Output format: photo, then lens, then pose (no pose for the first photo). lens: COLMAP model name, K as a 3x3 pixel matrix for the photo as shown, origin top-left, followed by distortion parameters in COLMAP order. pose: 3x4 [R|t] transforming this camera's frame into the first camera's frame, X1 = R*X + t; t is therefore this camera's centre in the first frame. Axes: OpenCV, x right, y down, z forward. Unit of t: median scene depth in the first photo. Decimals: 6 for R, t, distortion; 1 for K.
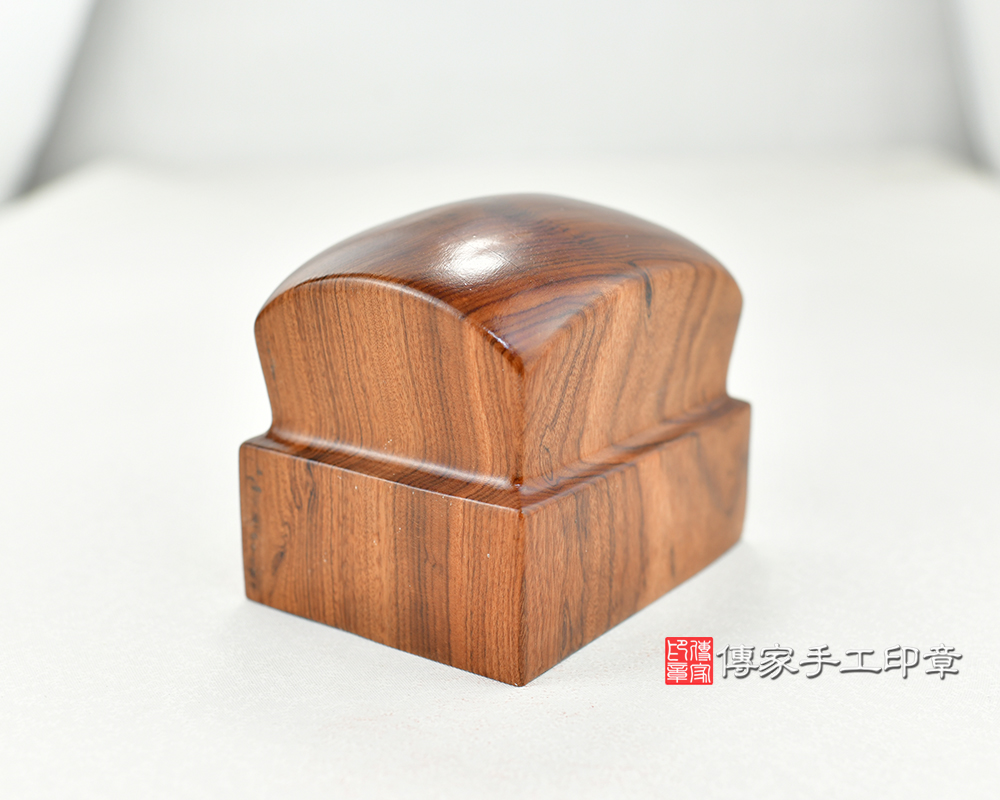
lens RADIAL K [[1603.3, 0, 499.4], [0, 1603.3, 375.1], [0, 0, 1]] dist [-0.037456, -0.033120]
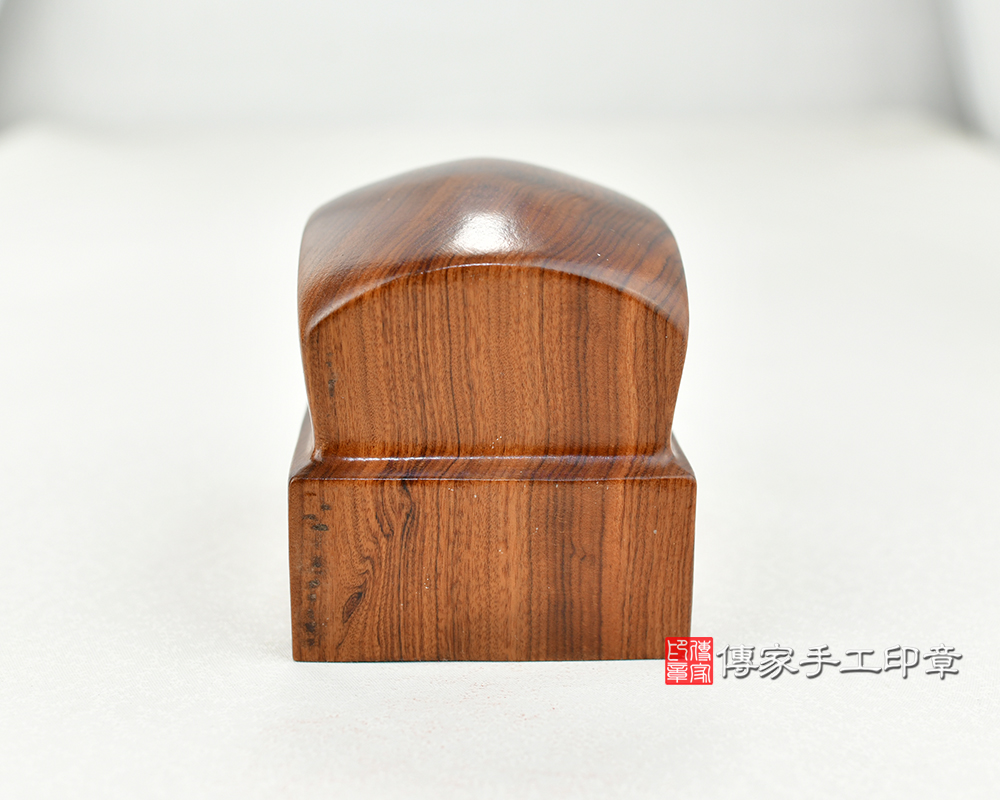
lens RADIAL K [[1603.3, 0, 499.4], [0, 1603.3, 375.1], [0, 0, 1]] dist [-0.037456, -0.033120]
pose [[0.773572, -0.150774, 0.615511, -0.627107], [0.145104, 0.987622, 0.059560, -0.049018], [-0.616872, 0.043239, 0.785875, 0.282373]]
